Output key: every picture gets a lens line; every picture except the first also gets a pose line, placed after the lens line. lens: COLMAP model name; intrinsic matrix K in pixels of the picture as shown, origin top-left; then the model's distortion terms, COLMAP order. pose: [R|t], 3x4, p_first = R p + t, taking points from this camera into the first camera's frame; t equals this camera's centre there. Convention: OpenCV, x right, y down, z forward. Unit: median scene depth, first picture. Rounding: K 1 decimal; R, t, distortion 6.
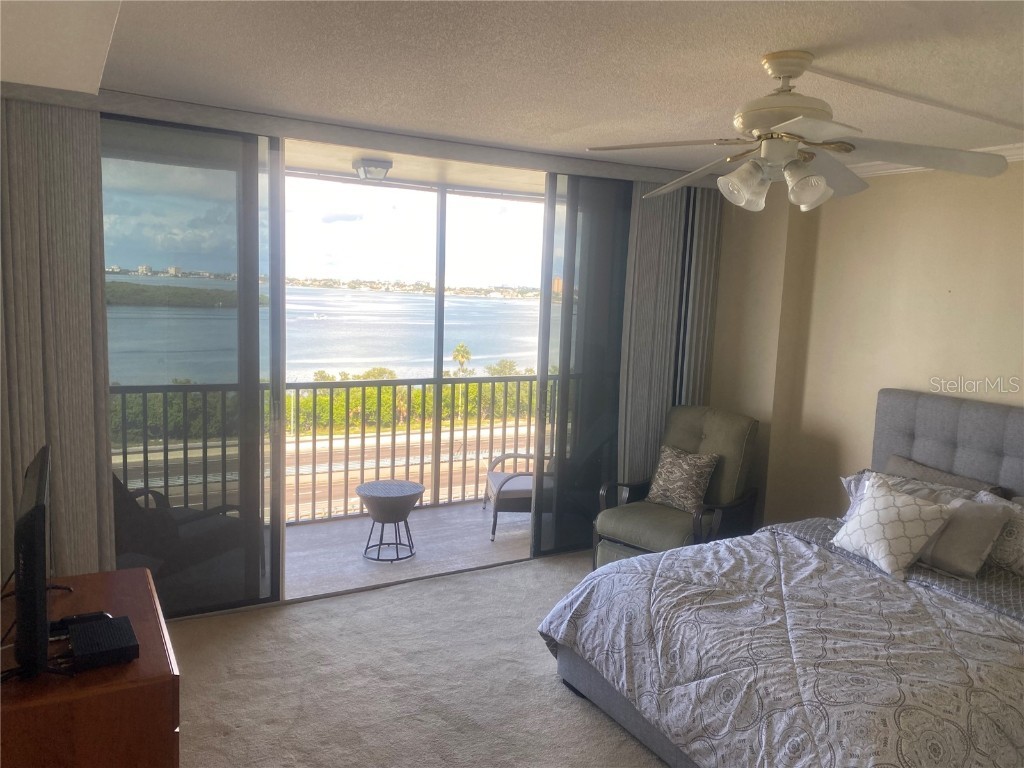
lens RADIAL K [[790.3, 0, 516.2], [0, 790.3, 383.0], [0, 0, 1]] dist [0.063349, -0.061478]
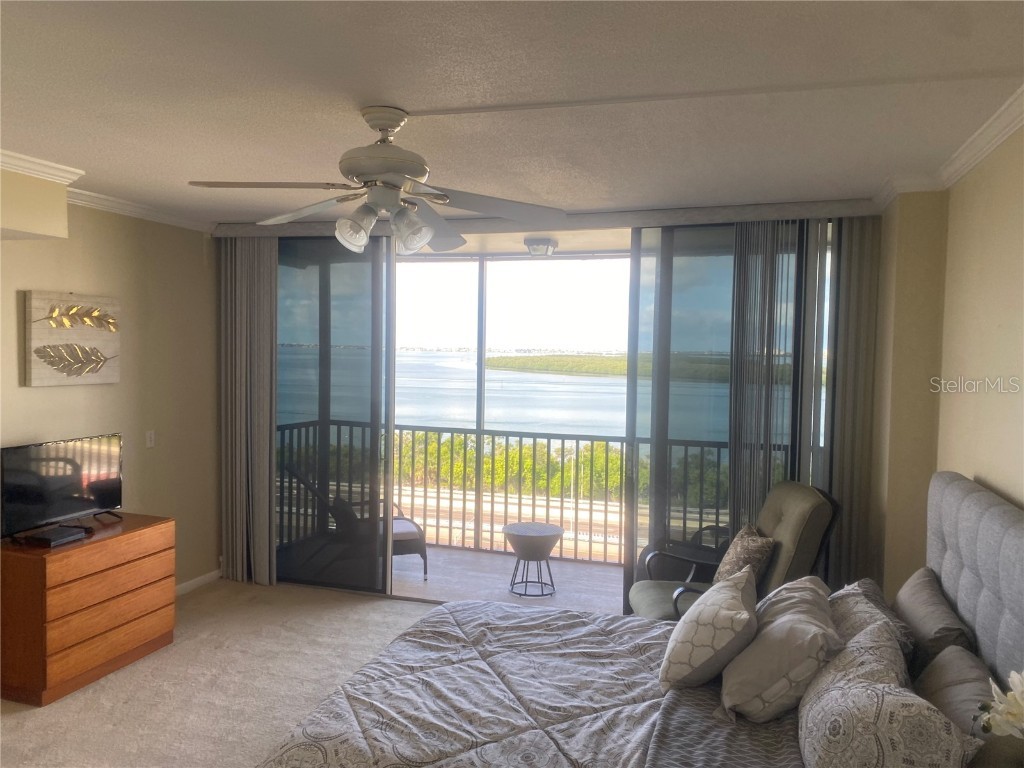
lens RADIAL K [[790.3, 0, 515.8], [0, 790.3, 399.5], [0, 0, 1]] dist [0.063349, -0.061478]
pose [[0.660386, 0.018568, -0.750697, 0.871553], [-0.086041, 0.994981, -0.051079, 0.013979], [0.745981, 0.098323, 0.658669, 0.328698]]
